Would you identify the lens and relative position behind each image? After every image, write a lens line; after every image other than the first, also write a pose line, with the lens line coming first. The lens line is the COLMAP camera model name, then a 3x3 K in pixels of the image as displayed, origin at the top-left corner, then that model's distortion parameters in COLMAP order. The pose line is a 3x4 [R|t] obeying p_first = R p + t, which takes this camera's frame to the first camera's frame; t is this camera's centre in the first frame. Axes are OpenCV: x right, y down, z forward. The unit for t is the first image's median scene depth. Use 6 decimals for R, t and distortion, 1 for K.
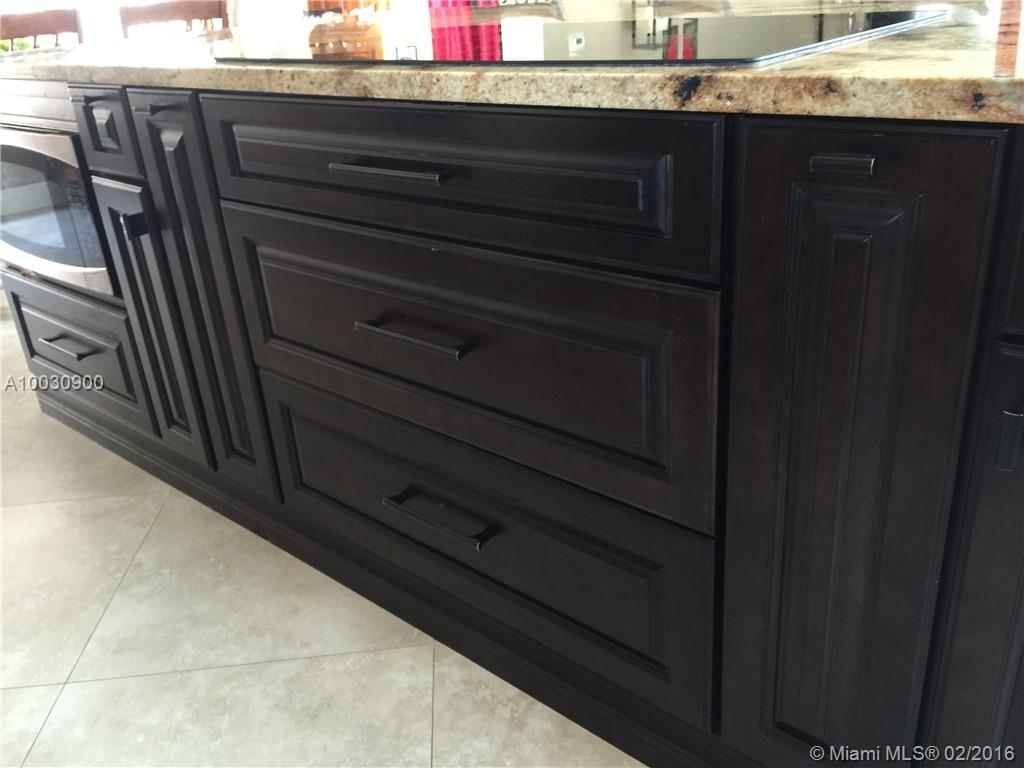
lens RADIAL K [[893.3, 0, 506.0], [0, 893.3, 389.3], [0, 0, 1]] dist [0.073582, -0.116901]
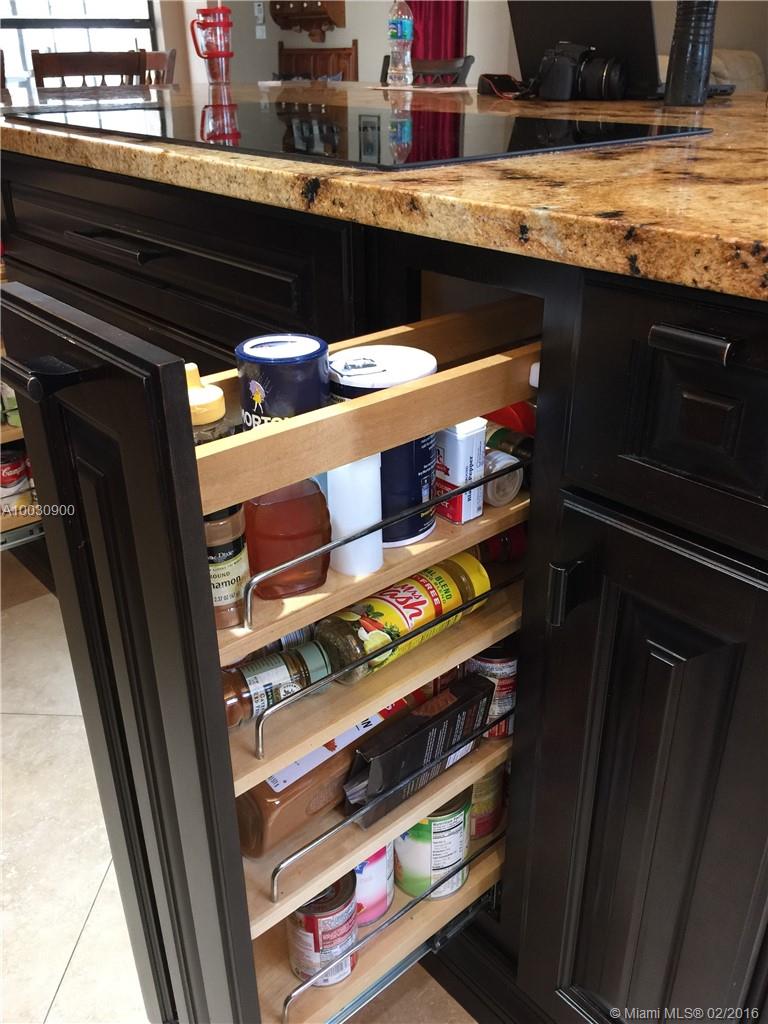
lens RADIAL K [[893.3, 0, 387.5], [0, 893.3, 510.9], [0, 0, 1]] dist [0.073582, -0.116901]
pose [[0.989916, 0.120803, -0.073984, 0.399612], [-0.117528, 0.991950, 0.047139, -0.049262], [0.079083, -0.037969, 0.996145, 0.034914]]
